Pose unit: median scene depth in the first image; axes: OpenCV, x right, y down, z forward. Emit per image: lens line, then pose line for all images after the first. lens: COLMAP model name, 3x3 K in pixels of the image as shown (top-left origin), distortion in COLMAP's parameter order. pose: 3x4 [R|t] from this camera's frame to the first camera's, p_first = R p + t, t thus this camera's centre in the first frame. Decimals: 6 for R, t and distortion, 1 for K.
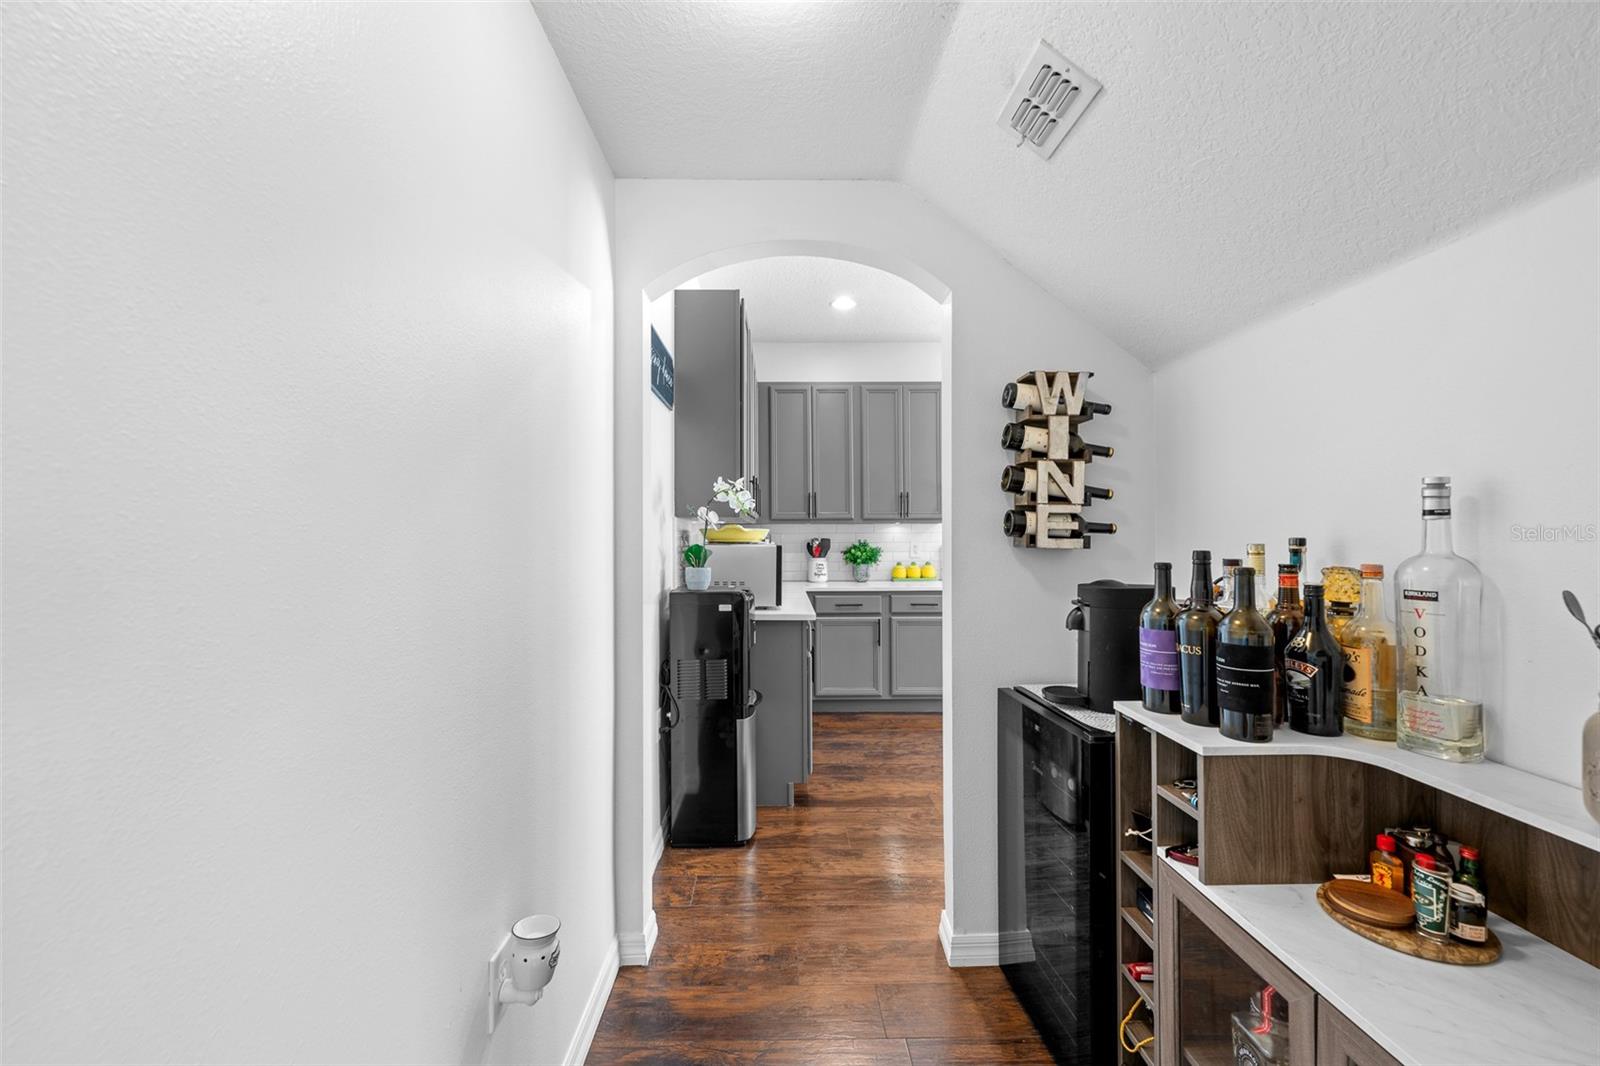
lens RADIAL K [[644.2, 0, 799.4], [0, 644.2, 531.1], [0, 0, 1]] dist [-0.000241, -0.000284]
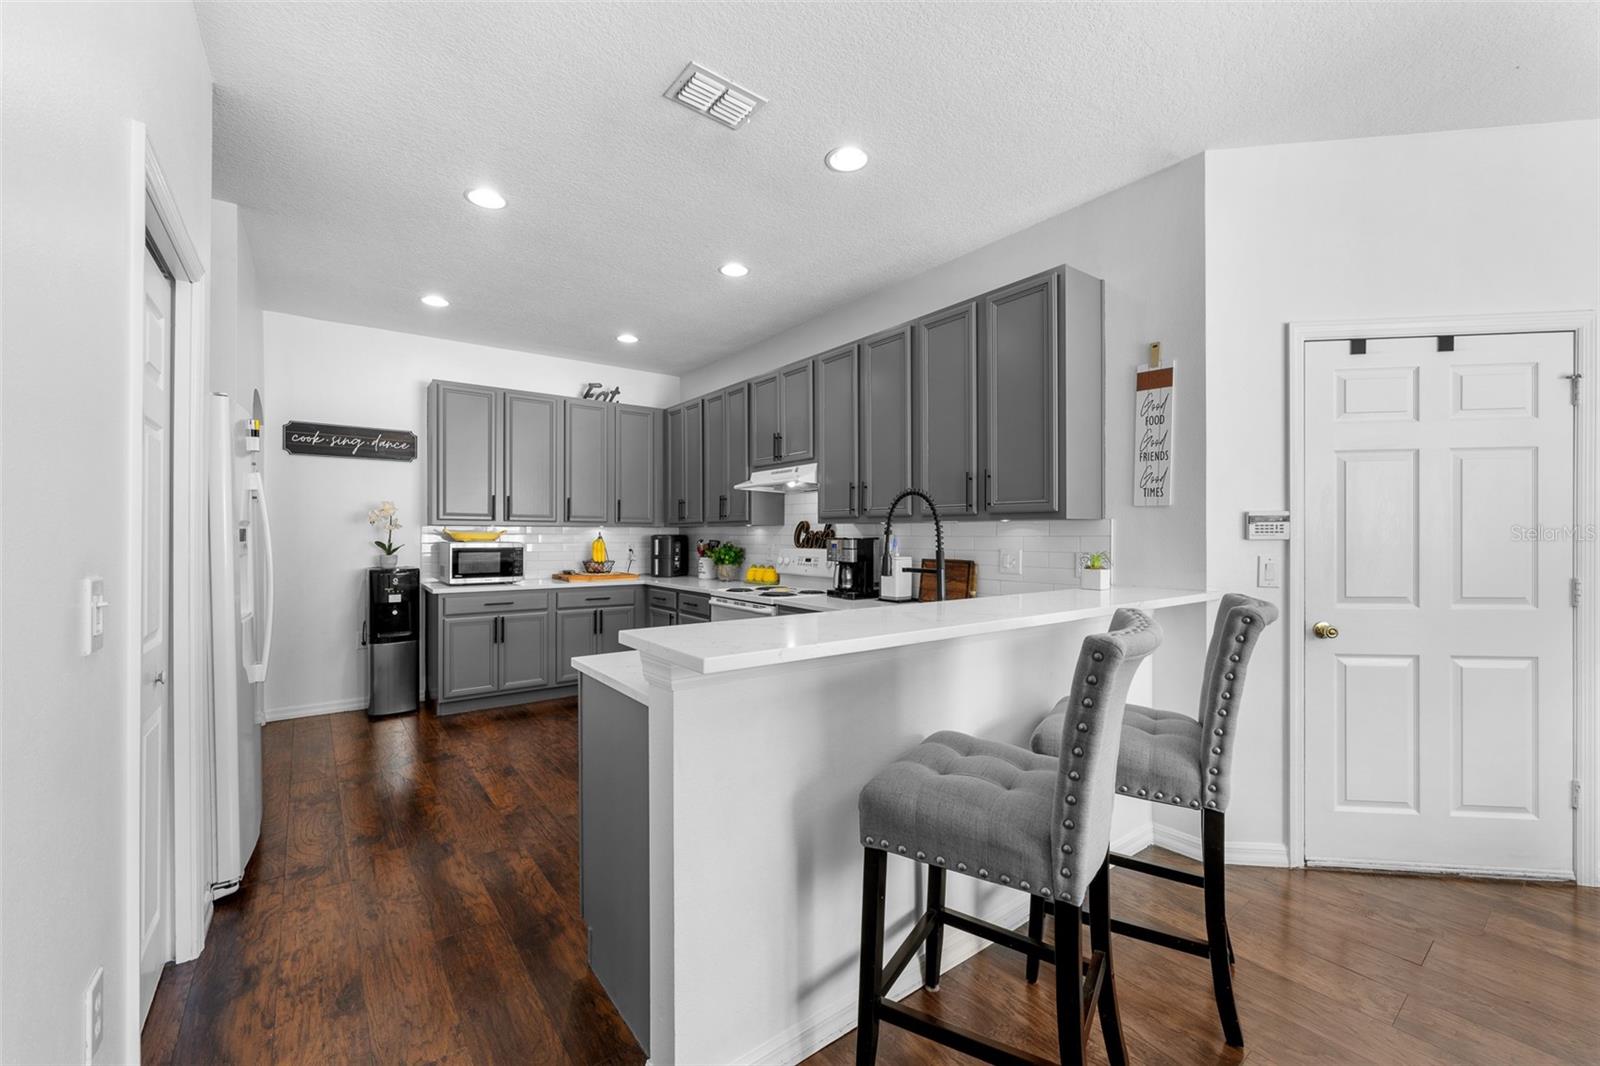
lens RADIAL K [[644.1, 0, 794.5], [0, 644.1, 531.0], [0, 0, 1]] dist [-0.000119, 0.000032]
pose [[0.580525, -0.002126, -0.814240, 1.158251], [0.002577, 0.999996, -0.000774, -0.001967], [0.814239, -0.001649, 0.580528, 0.549019]]
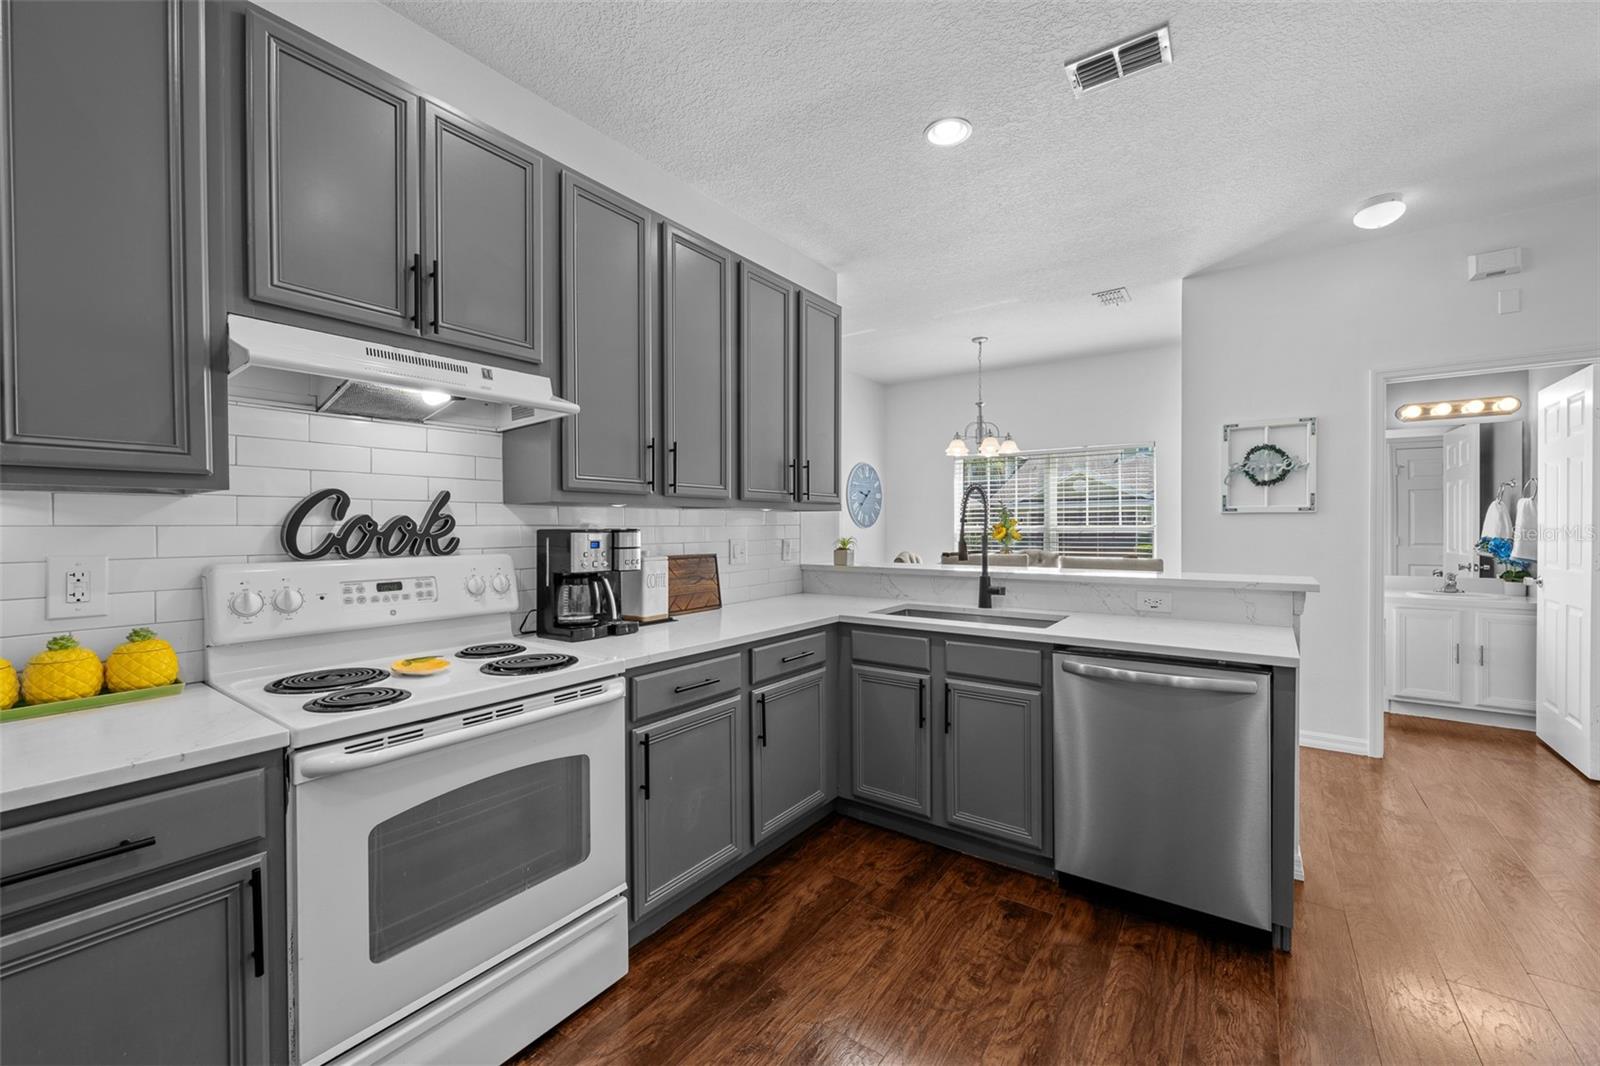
lens RADIAL K [[644.2, 0, 799.4], [0, 644.2, 531.1], [0, 0, 1]] dist [-0.000241, -0.000284]
pose [[0.600812, -0.006118, 0.799367, 0.176208], [-0.001969, 0.999956, 0.009133, 0.003032], [-0.799388, -0.007061, 0.600774, 0.695926]]
